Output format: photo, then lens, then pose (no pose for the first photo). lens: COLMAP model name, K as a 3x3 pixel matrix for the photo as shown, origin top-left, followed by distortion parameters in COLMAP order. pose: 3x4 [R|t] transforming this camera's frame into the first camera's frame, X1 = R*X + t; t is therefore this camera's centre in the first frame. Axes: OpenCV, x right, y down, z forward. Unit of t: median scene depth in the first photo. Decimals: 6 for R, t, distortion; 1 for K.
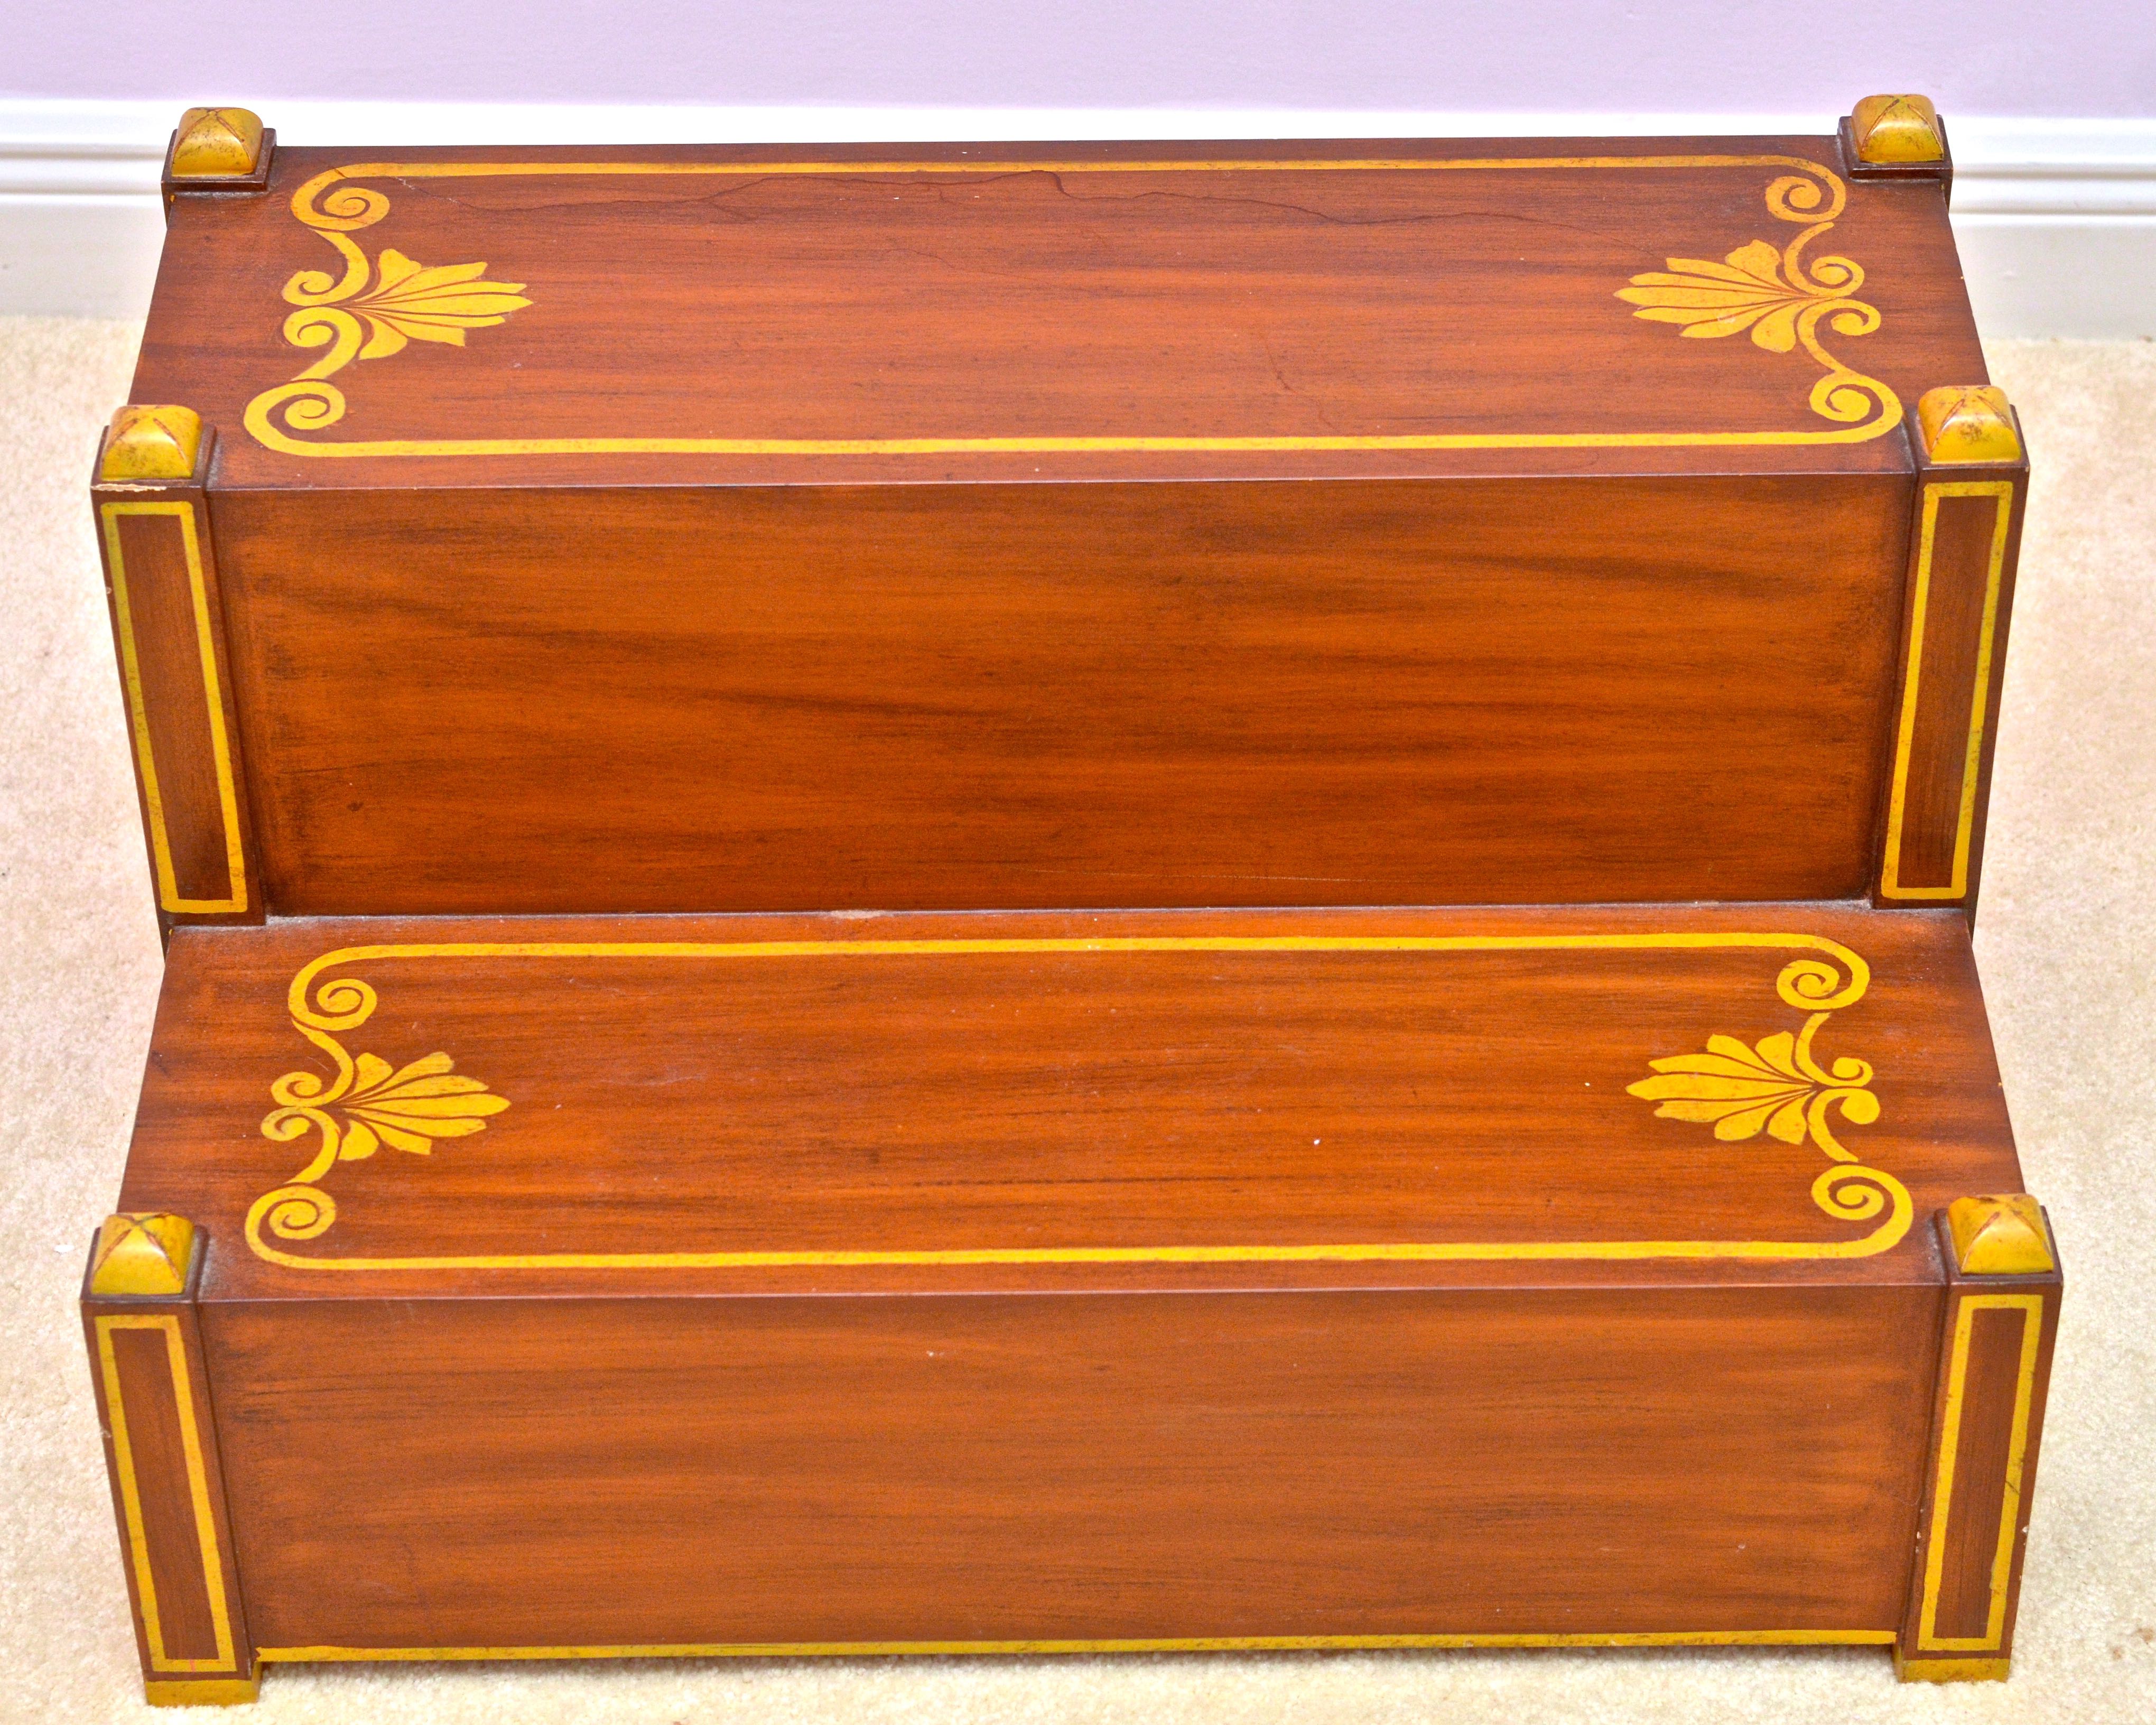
lens RADIAL K [[5393.4, 0, 1078.0], [0, 5393.4, 862.5], [0, 0, 1]] dist [0.018202, 0.065492]
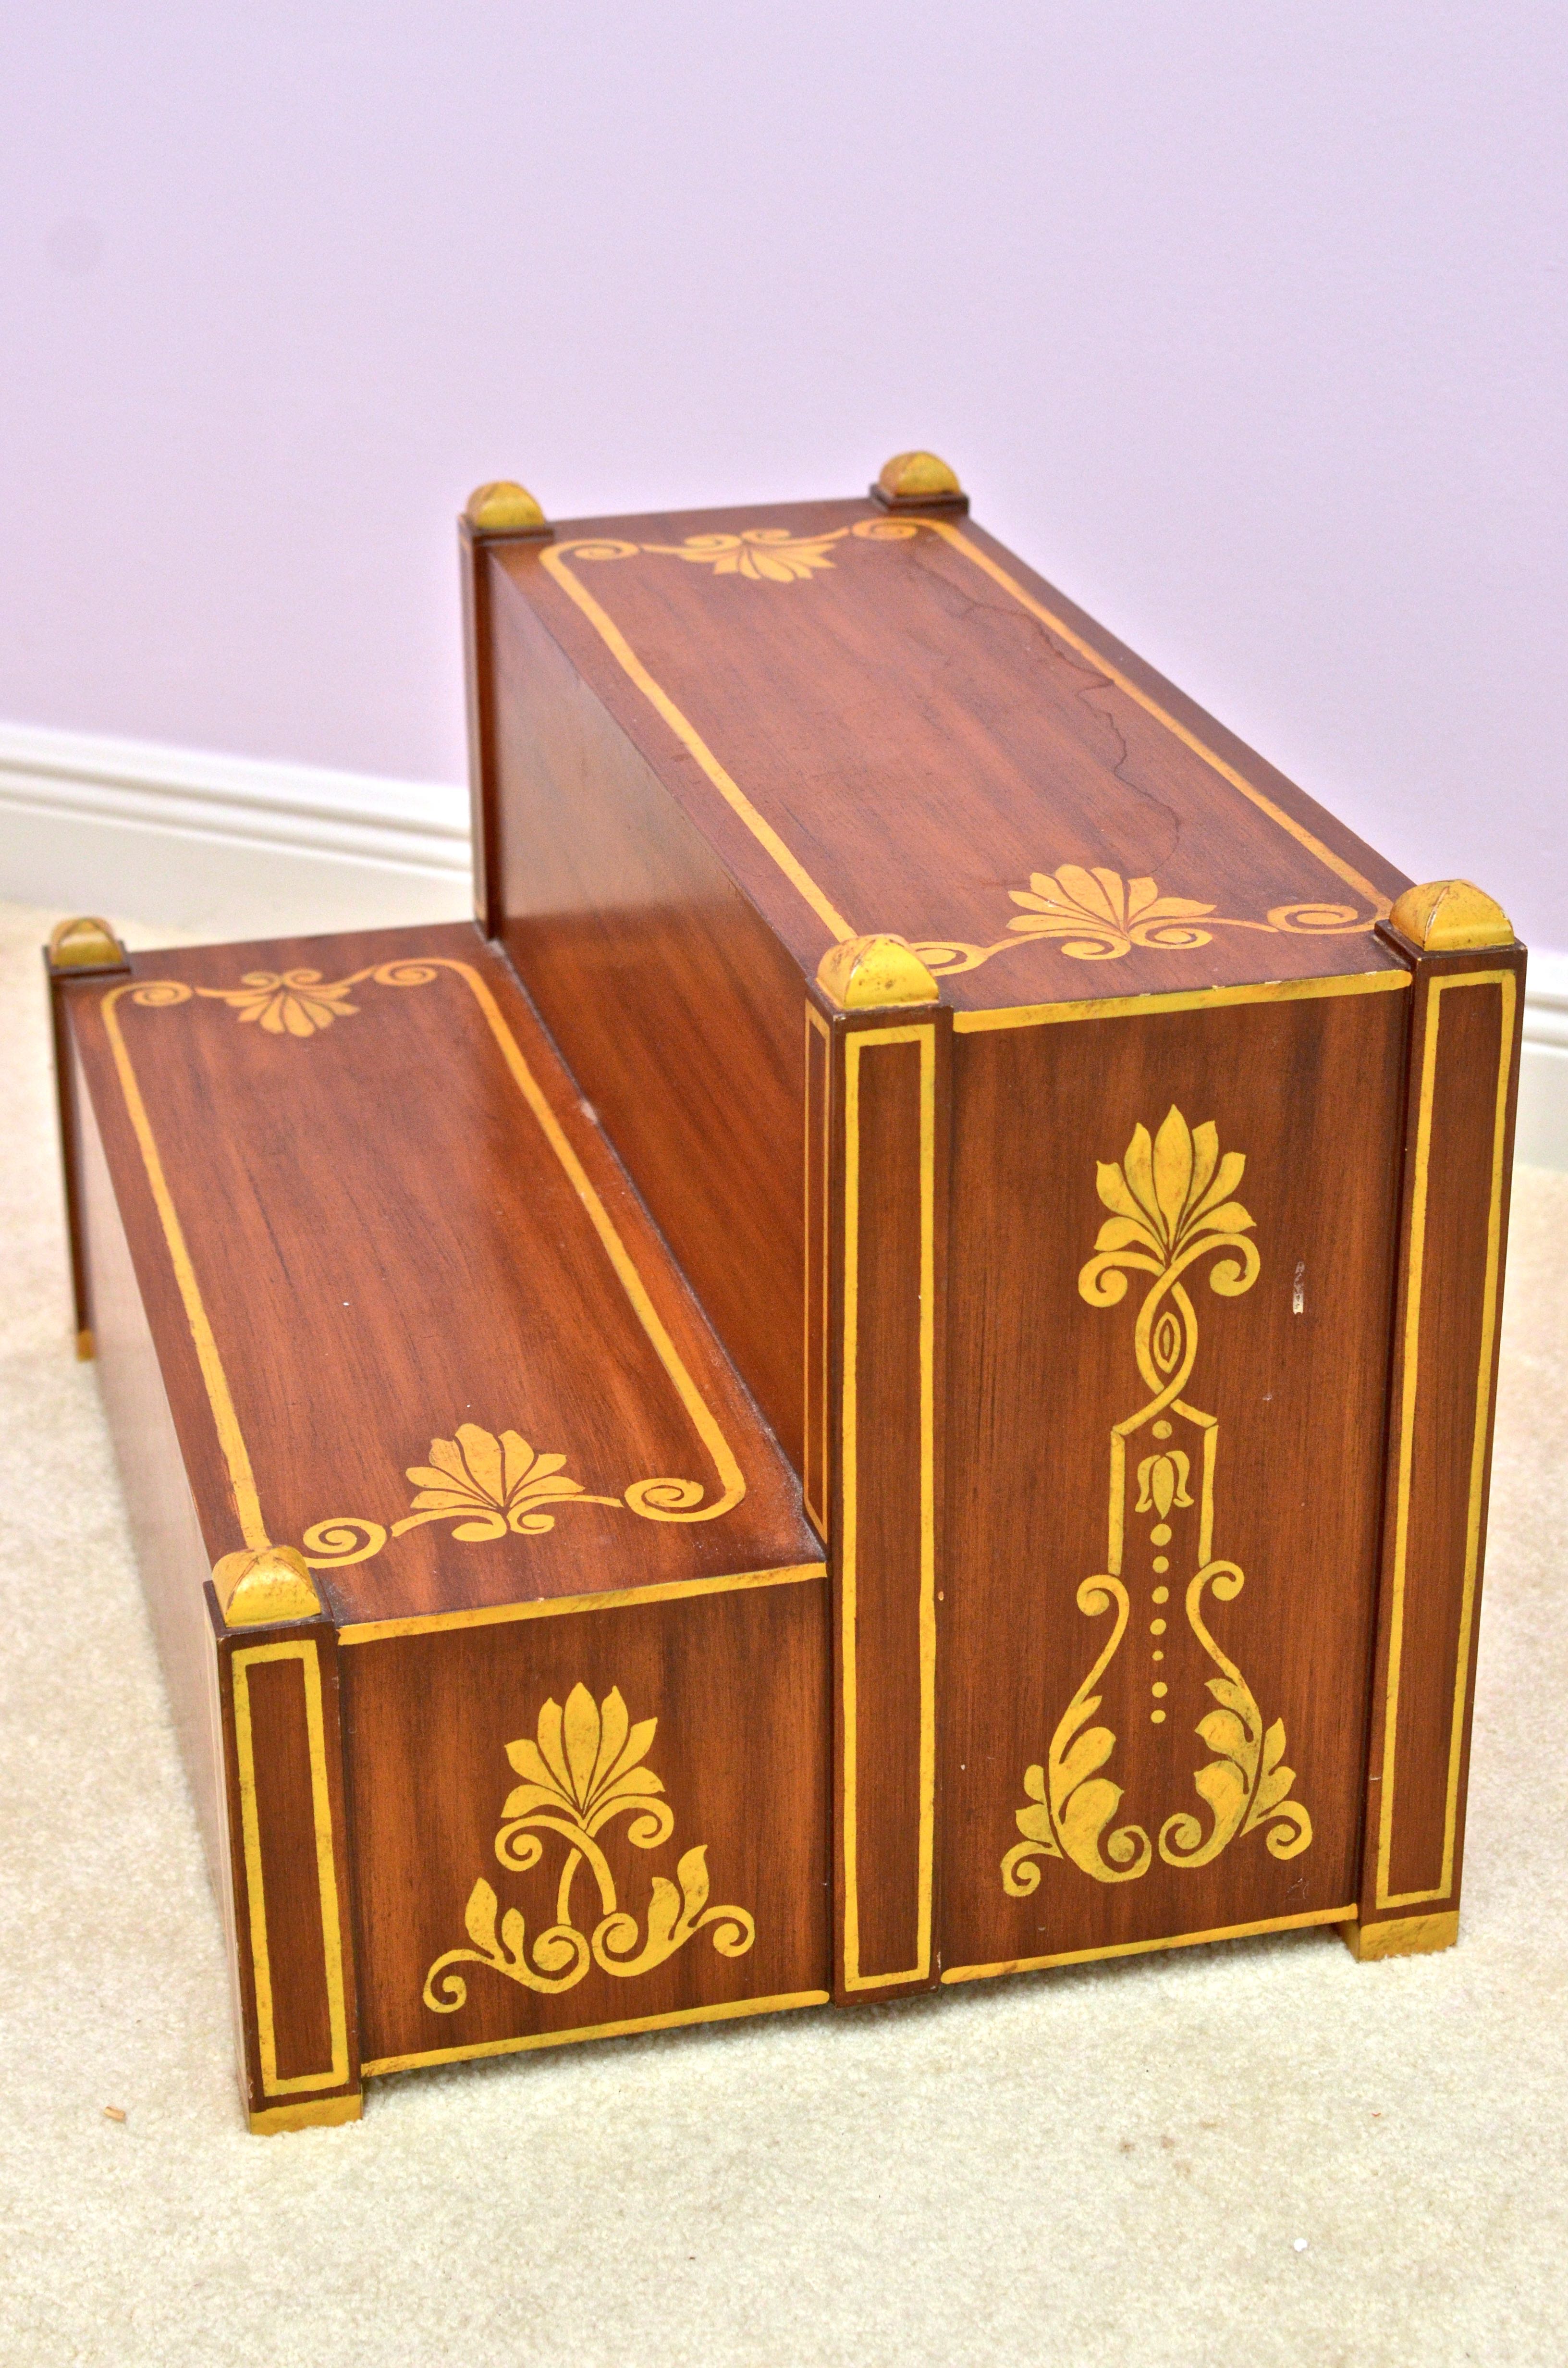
lens RADIAL K [[4023.3, 0, 784.0], [0, 4023.3, 1184.0], [0, 0, 1]] dist [-0.002156, -0.016259]
pose [[0.241325, 0.390986, -0.888196, 0.774293], [-0.603891, 0.776952, 0.177937, -0.164084], [0.759657, 0.493433, 0.423611, 0.710296]]
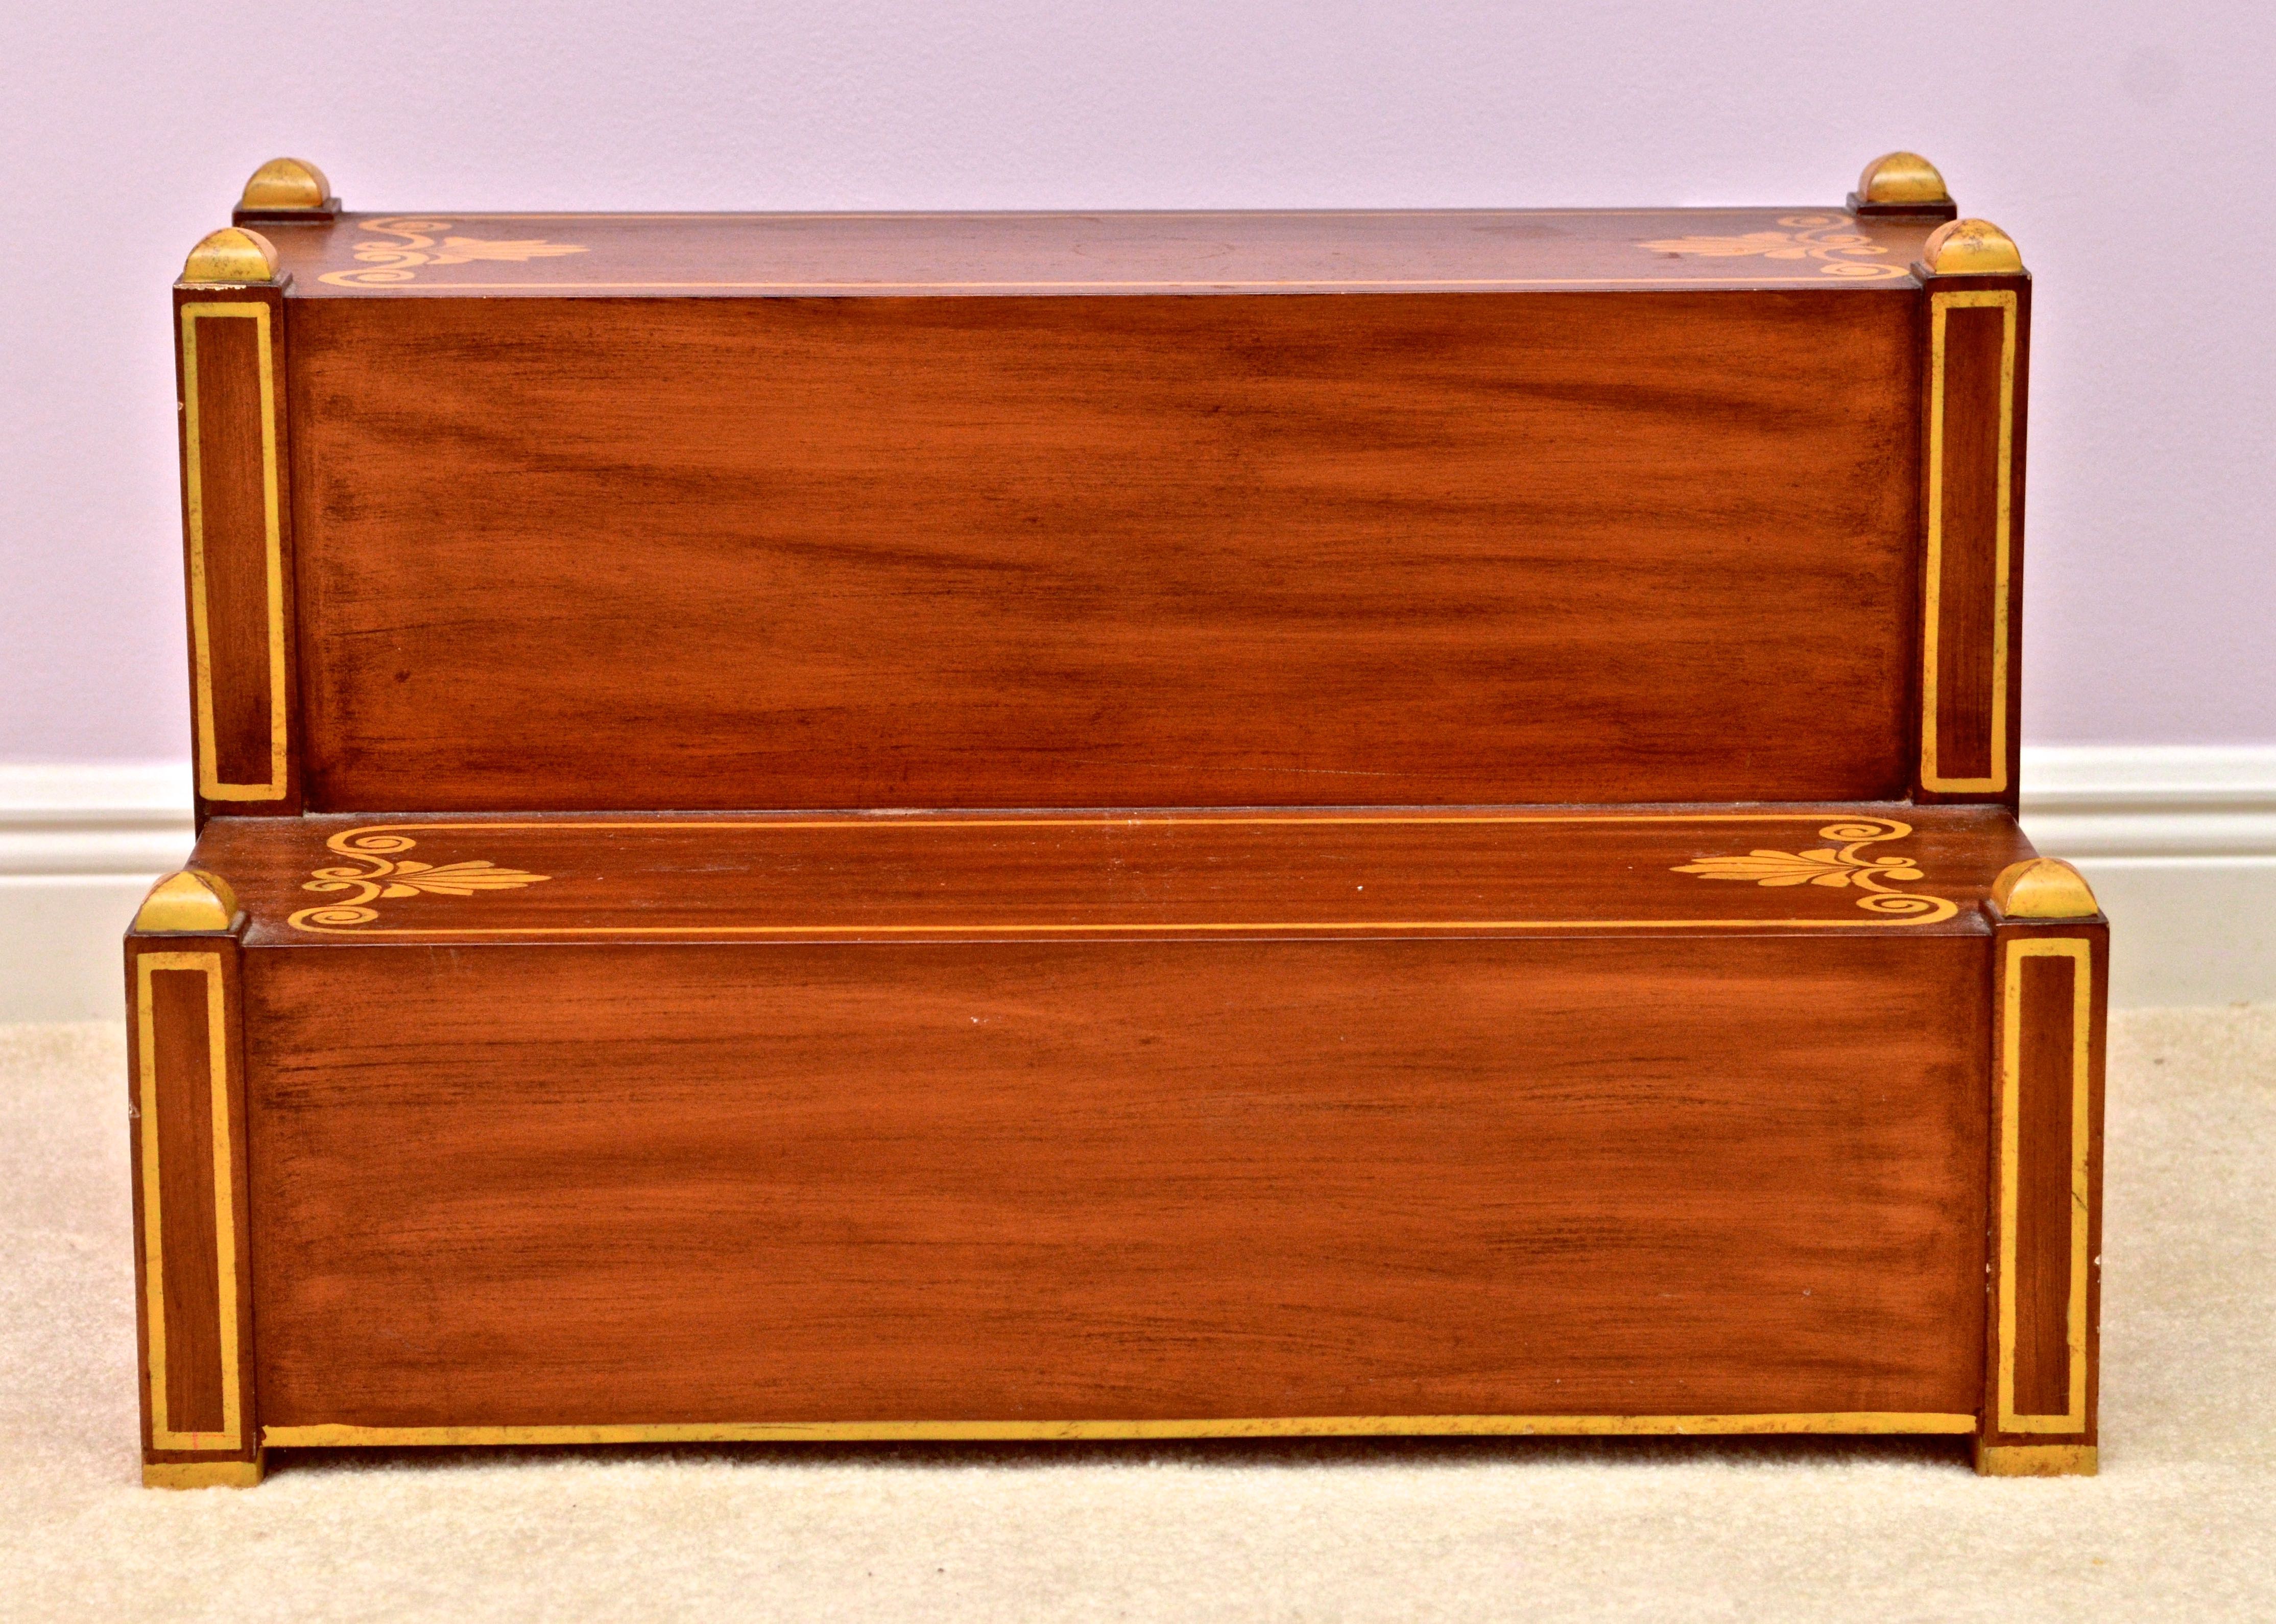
lens RADIAL K [[6936.2, 0, 1085.1], [0, 6936.2, 812.2], [0, 0, 1]] dist [0.117148, 1.056317]
pose [[0.999987, 0.001646, 0.004813, -0.012736], [0.000666, 0.895716, -0.444625, 0.601318], [-0.005043, 0.444623, 0.895704, -0.155163]]
